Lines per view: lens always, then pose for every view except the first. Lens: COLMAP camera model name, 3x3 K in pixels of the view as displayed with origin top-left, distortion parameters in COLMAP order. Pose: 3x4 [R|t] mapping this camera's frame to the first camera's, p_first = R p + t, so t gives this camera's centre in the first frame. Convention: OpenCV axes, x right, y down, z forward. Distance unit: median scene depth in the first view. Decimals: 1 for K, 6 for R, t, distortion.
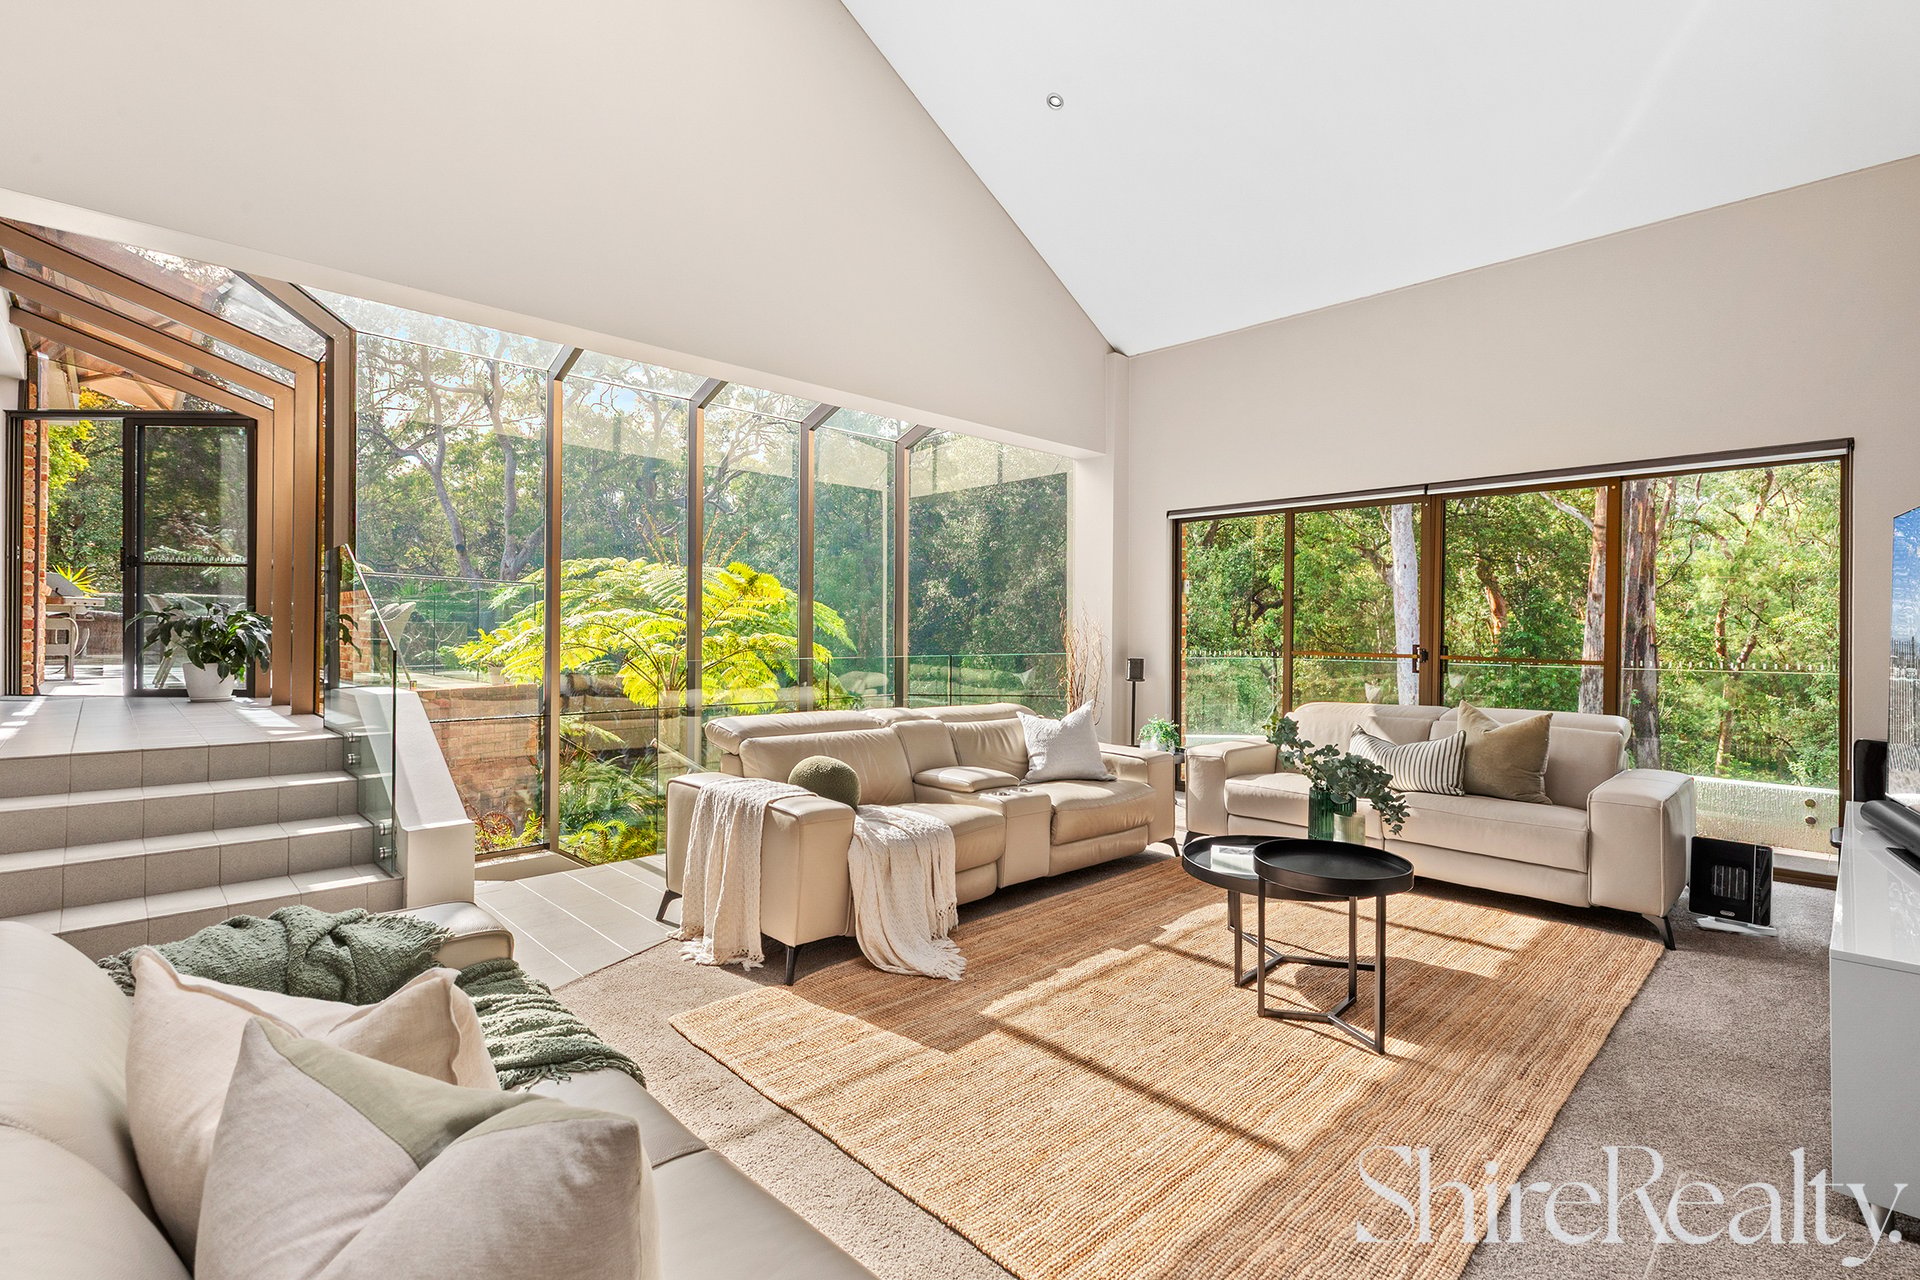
lens RADIAL K [[878.5, 0, 960.0], [0, 878.5, 640.0], [0, 0, 1]] dist [-0.001439, -0.000104]
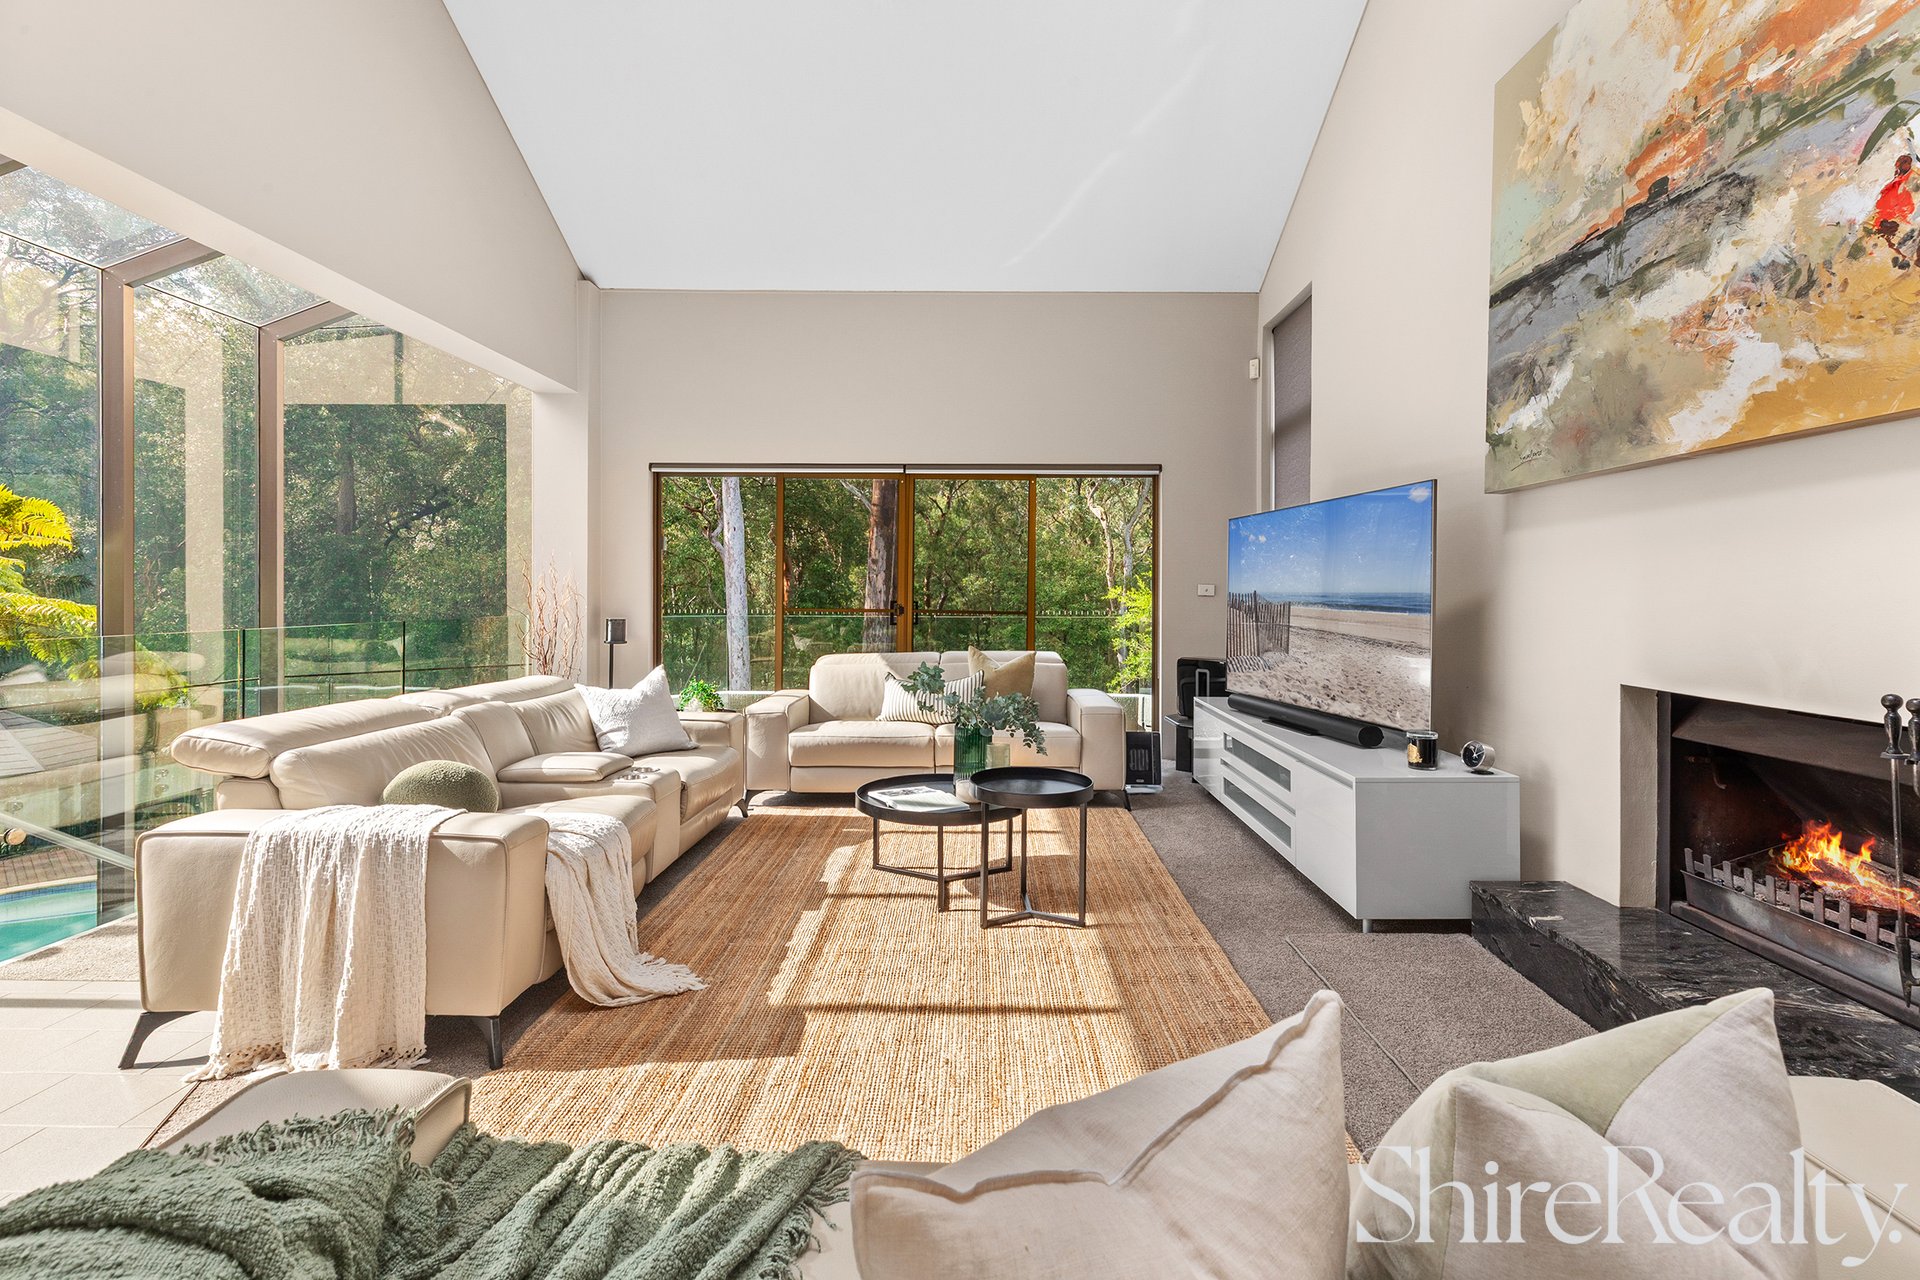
lens RADIAL K [[878.3, 0, 962.9], [0, 878.3, 605.3], [0, 0, 1]] dist [0.000368, -0.000078]
pose [[0.708006, -0.014487, 0.706058, -0.366074], [0.008349, 0.999891, 0.012145, -0.003432], [-0.706157, -0.002704, 0.708050, 0.164650]]
